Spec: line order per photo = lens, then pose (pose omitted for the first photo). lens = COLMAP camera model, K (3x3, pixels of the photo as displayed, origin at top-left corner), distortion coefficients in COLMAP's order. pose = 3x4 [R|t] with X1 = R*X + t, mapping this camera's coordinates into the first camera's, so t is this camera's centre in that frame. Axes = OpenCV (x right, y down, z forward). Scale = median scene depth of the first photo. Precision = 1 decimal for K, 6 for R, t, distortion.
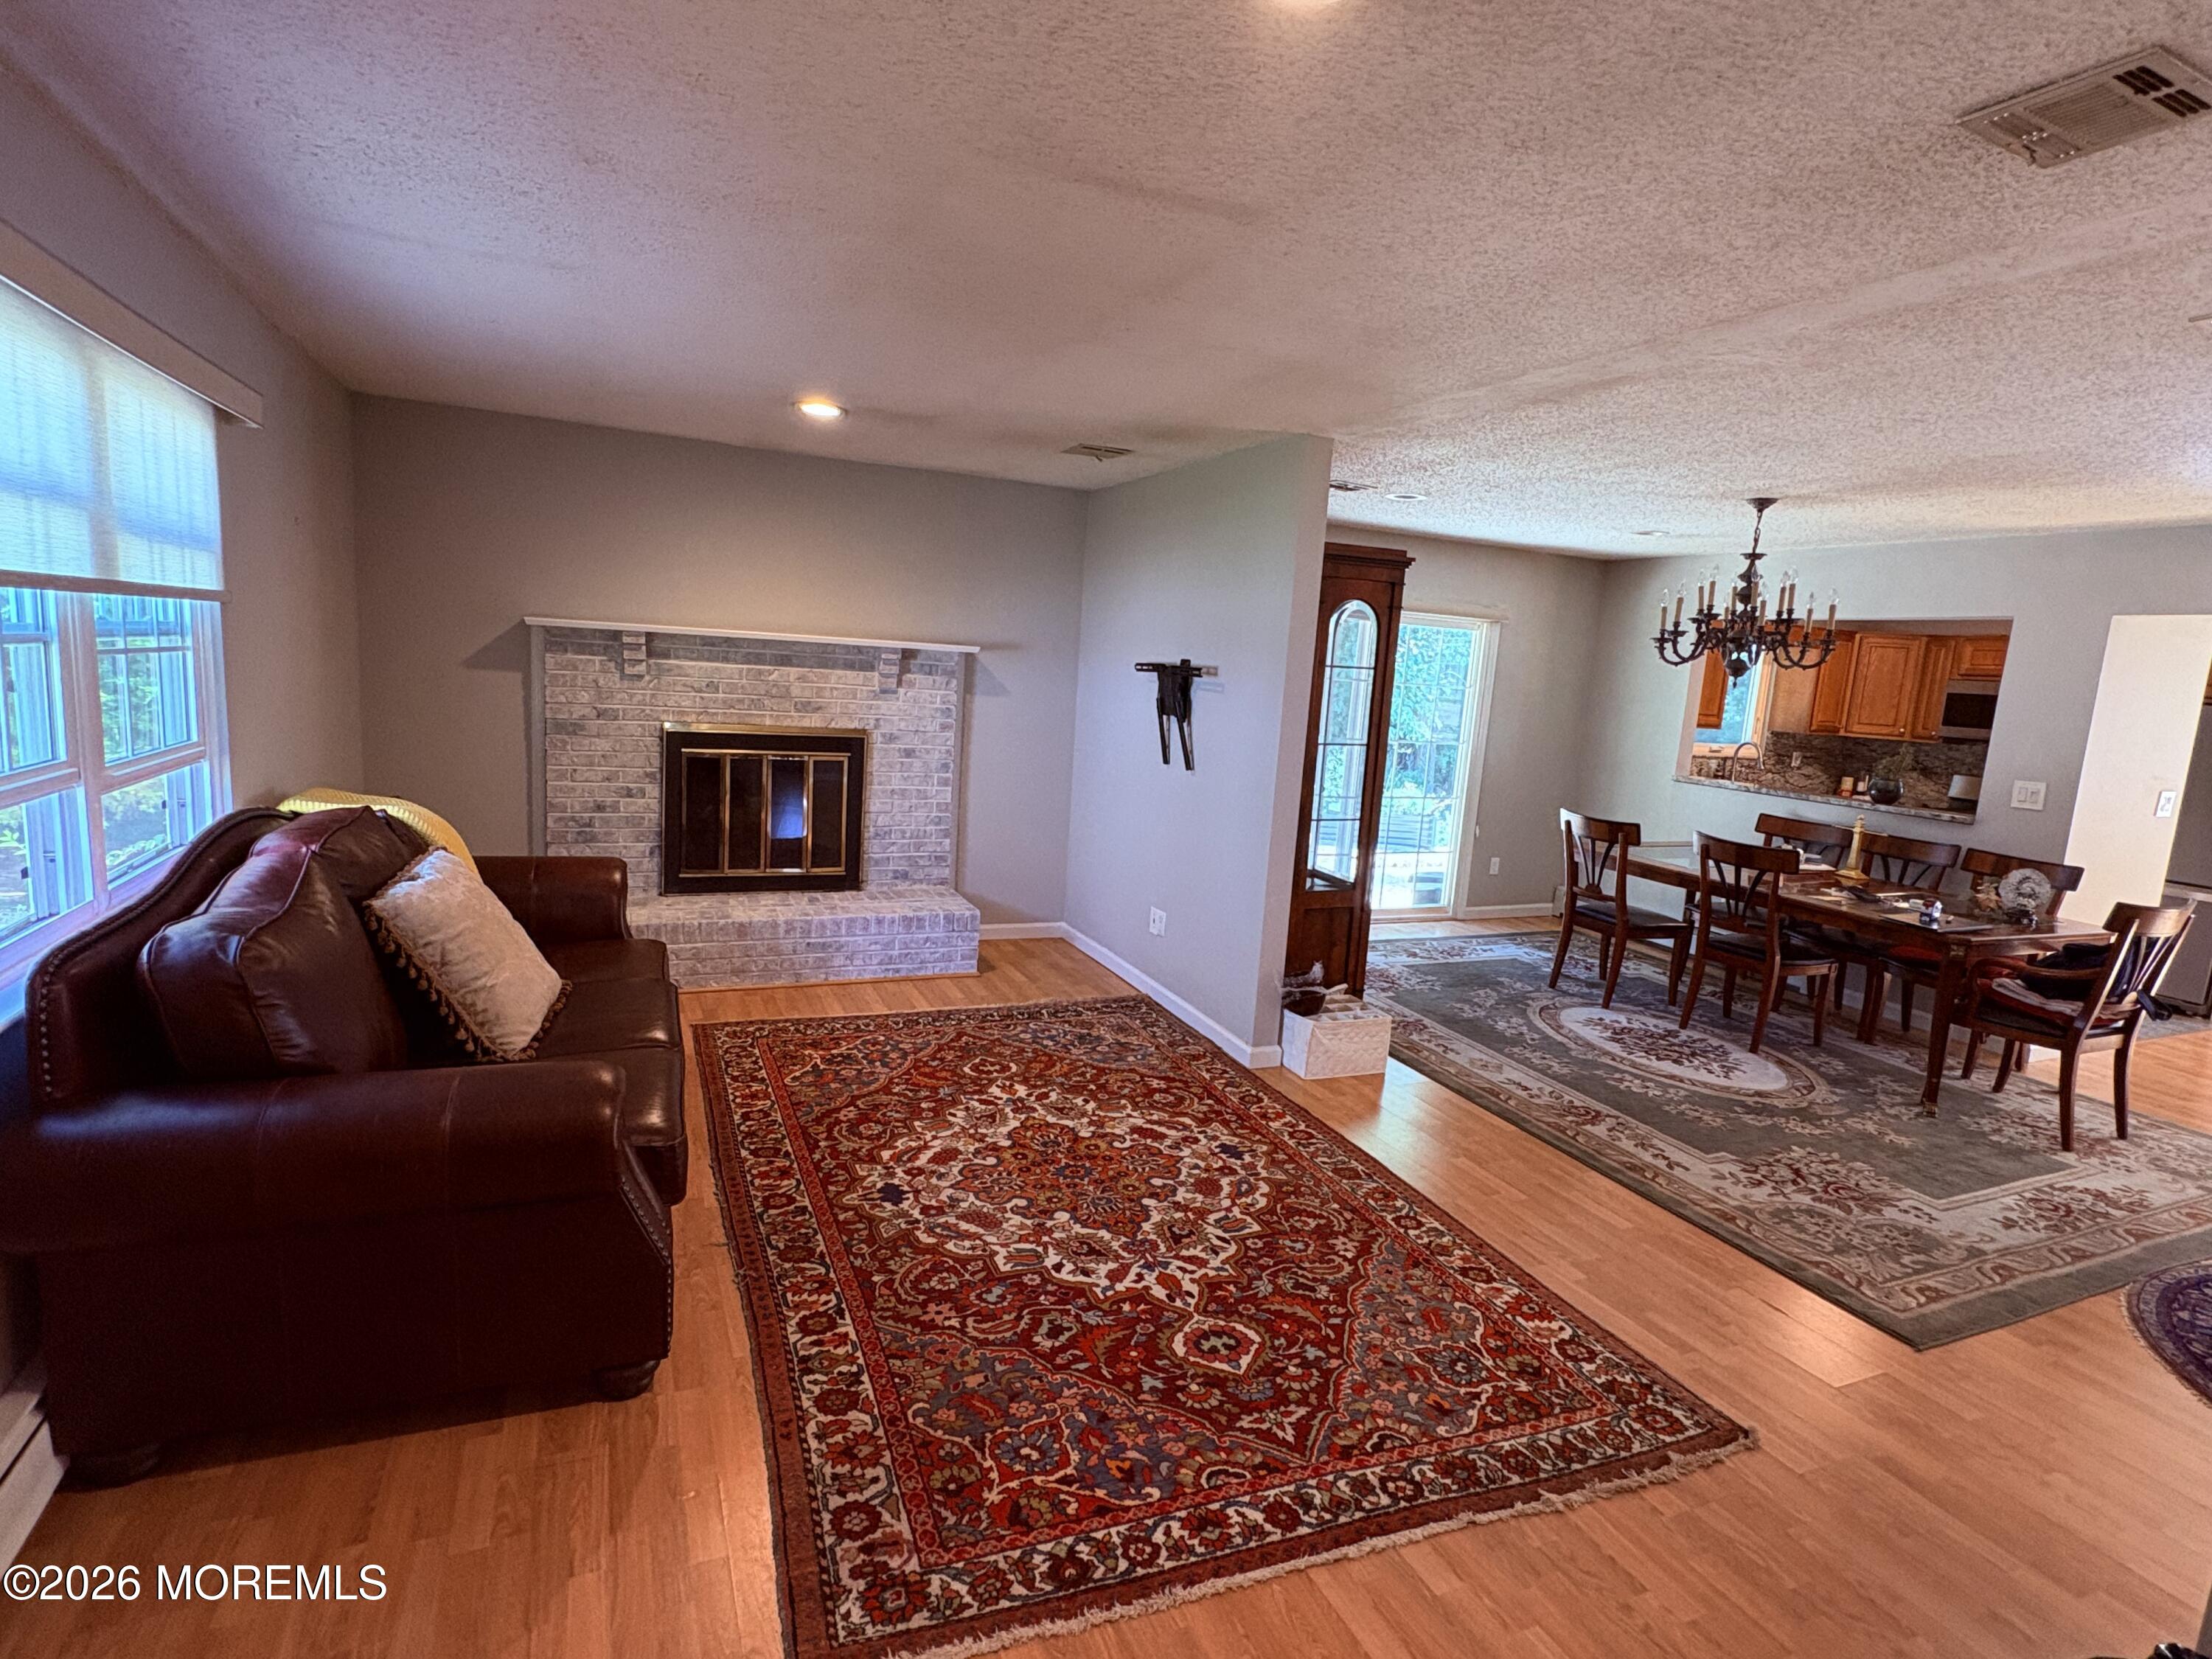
lens RADIAL K [[1110.3, 0, 1107.9], [0, 1110.3, 830.0], [0, 0, 1]] dist [0.002129, -0.001155]
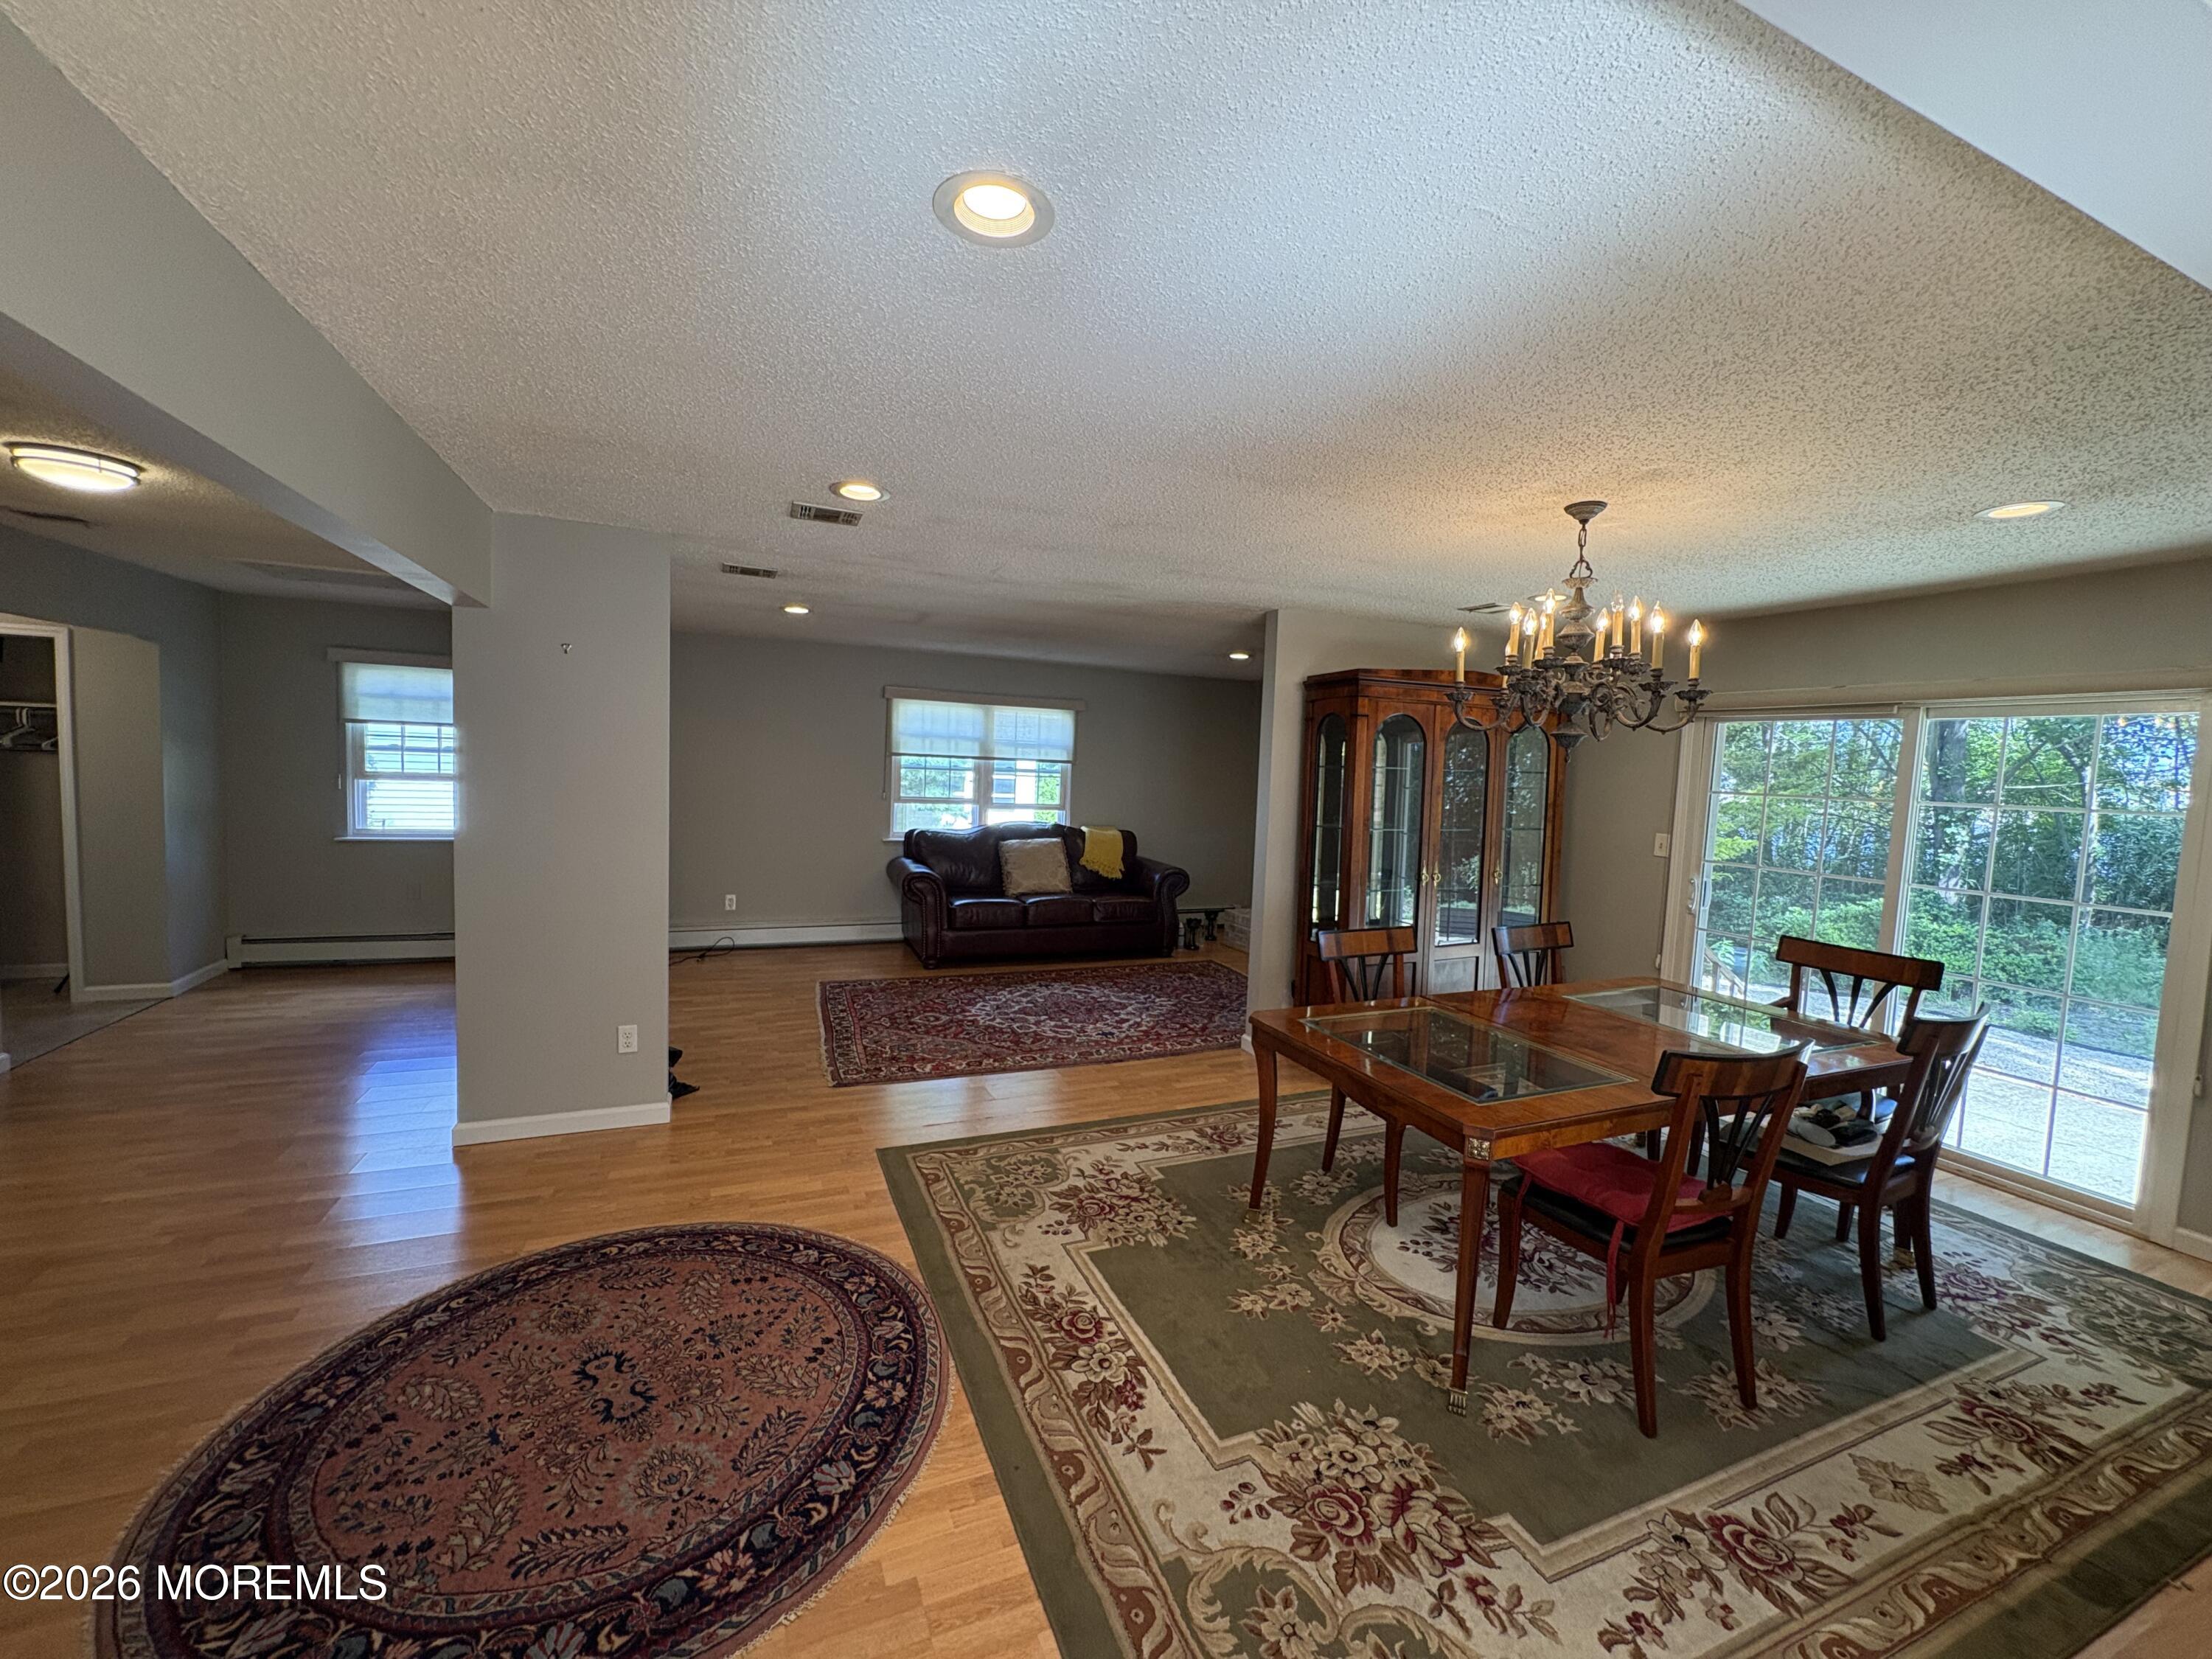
lens RADIAL K [[878.4, 0, 1106.8], [0, 878.4, 824.8], [0, 0, 1]] dist [-0.001233, 0.000294]
pose [[-0.008593, -0.000579, -0.999963, 1.418440], [-0.194205, 0.980960, 0.001100, -0.036929], [0.980923, 0.194207, -0.008542, 0.889973]]
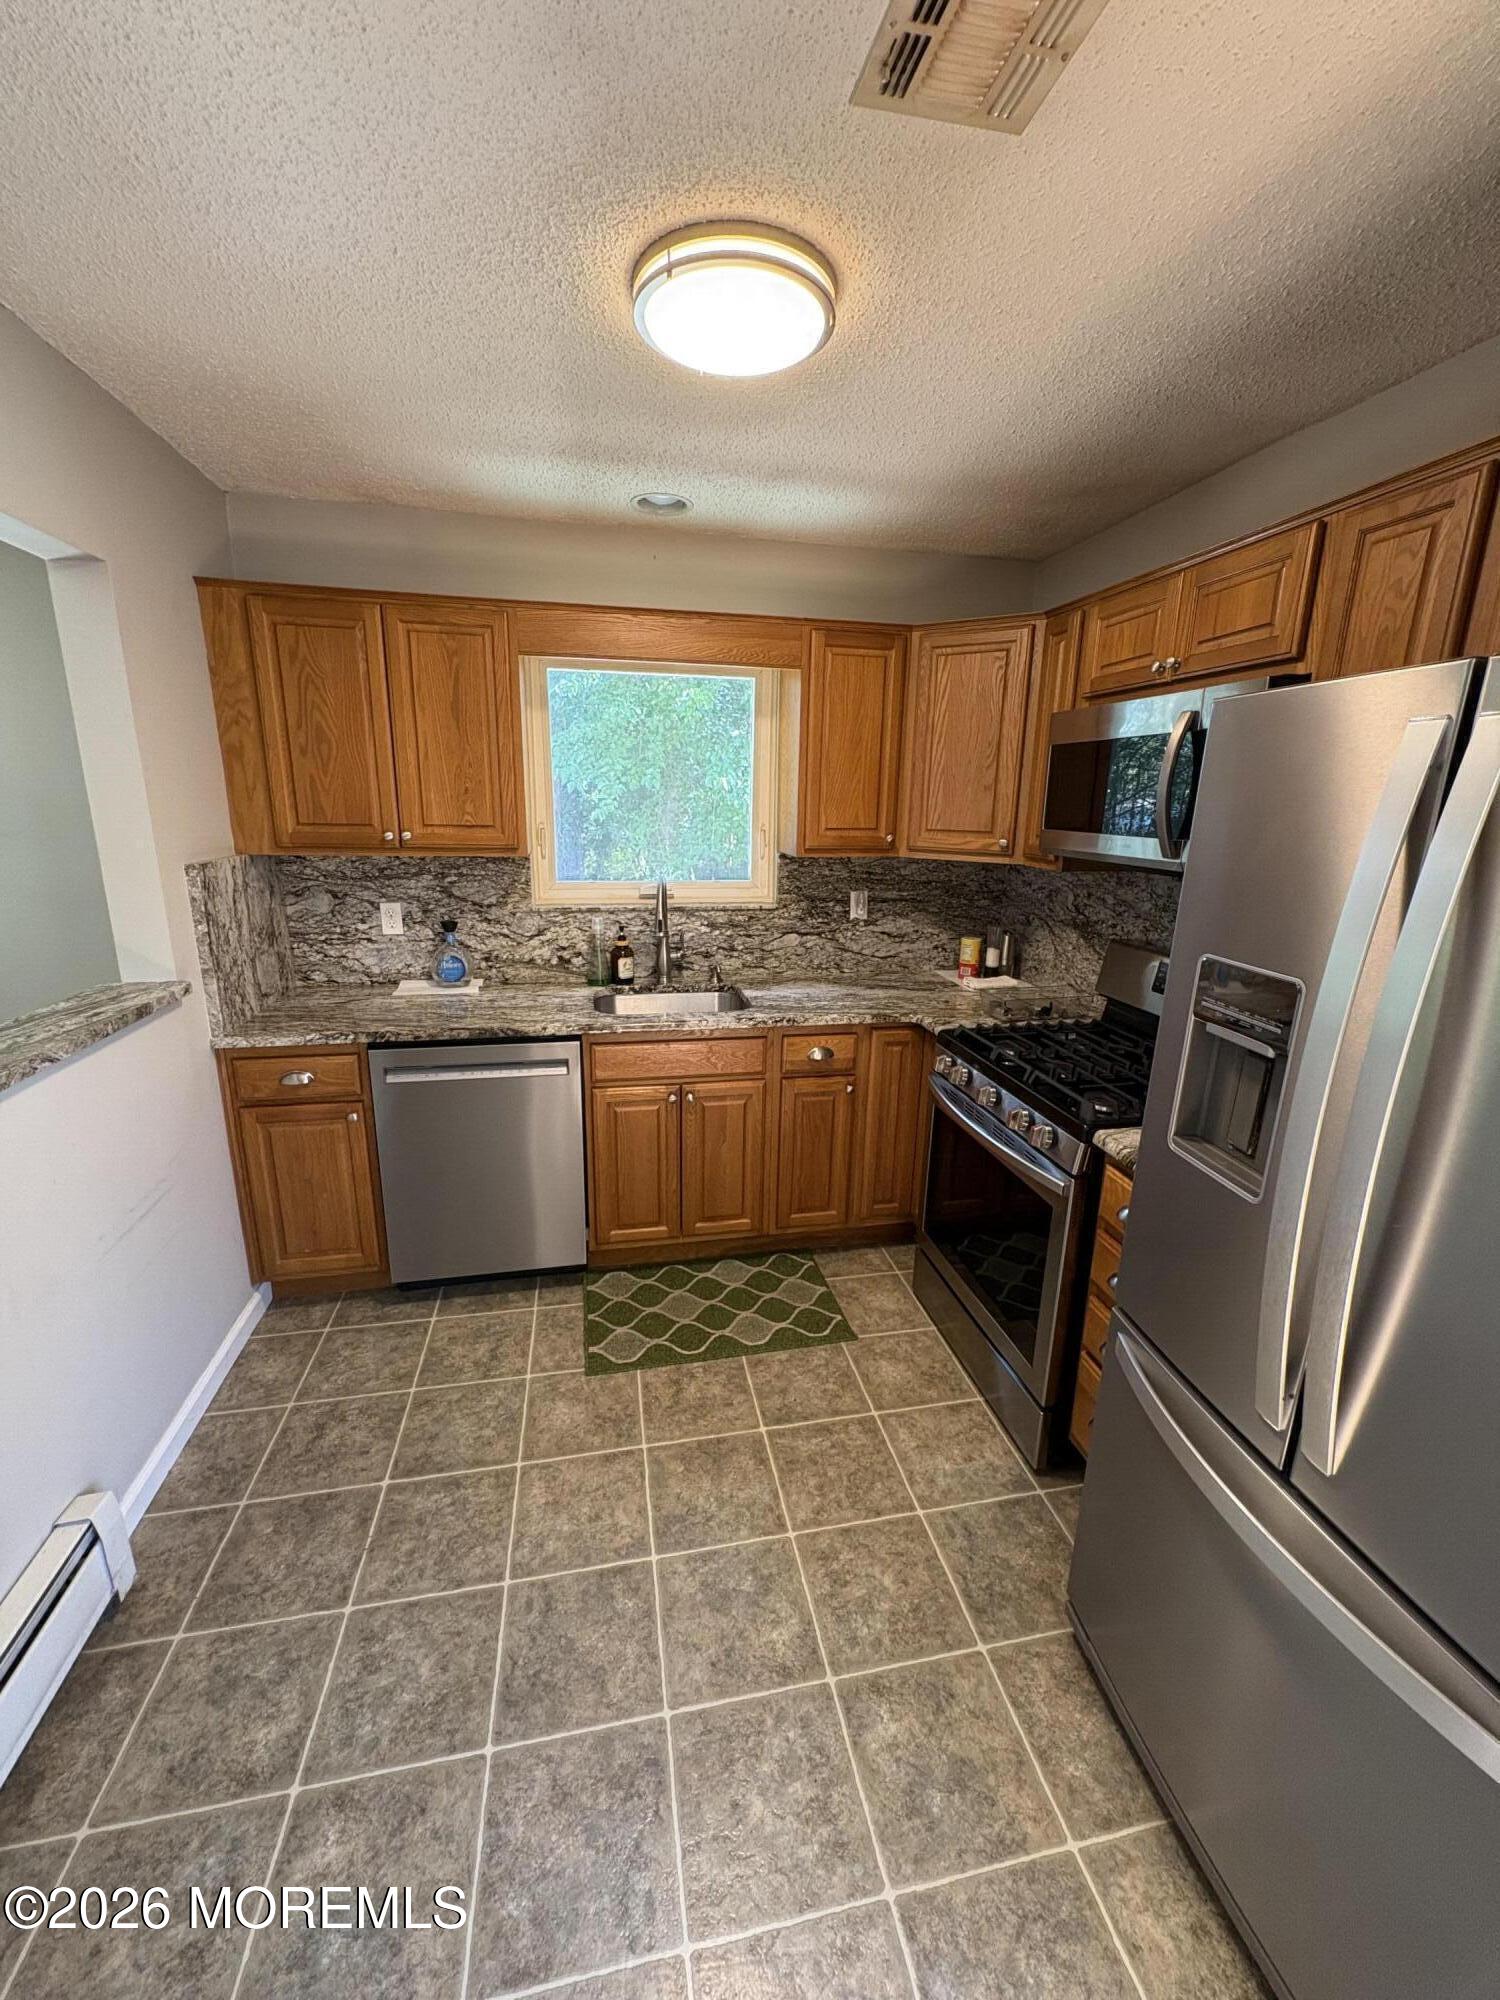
lens RADIAL K [[794.2, 0, 749.4], [0, 794.2, 995.7], [0, 0, 1]] dist [-0.001233, 0.000294]
pose [[0.976667, 0.002209, -0.214747, 1.416560], [0.016122, 0.996372, 0.083570, -0.116625], [0.214153, -0.085082, 0.973088, 1.370205]]
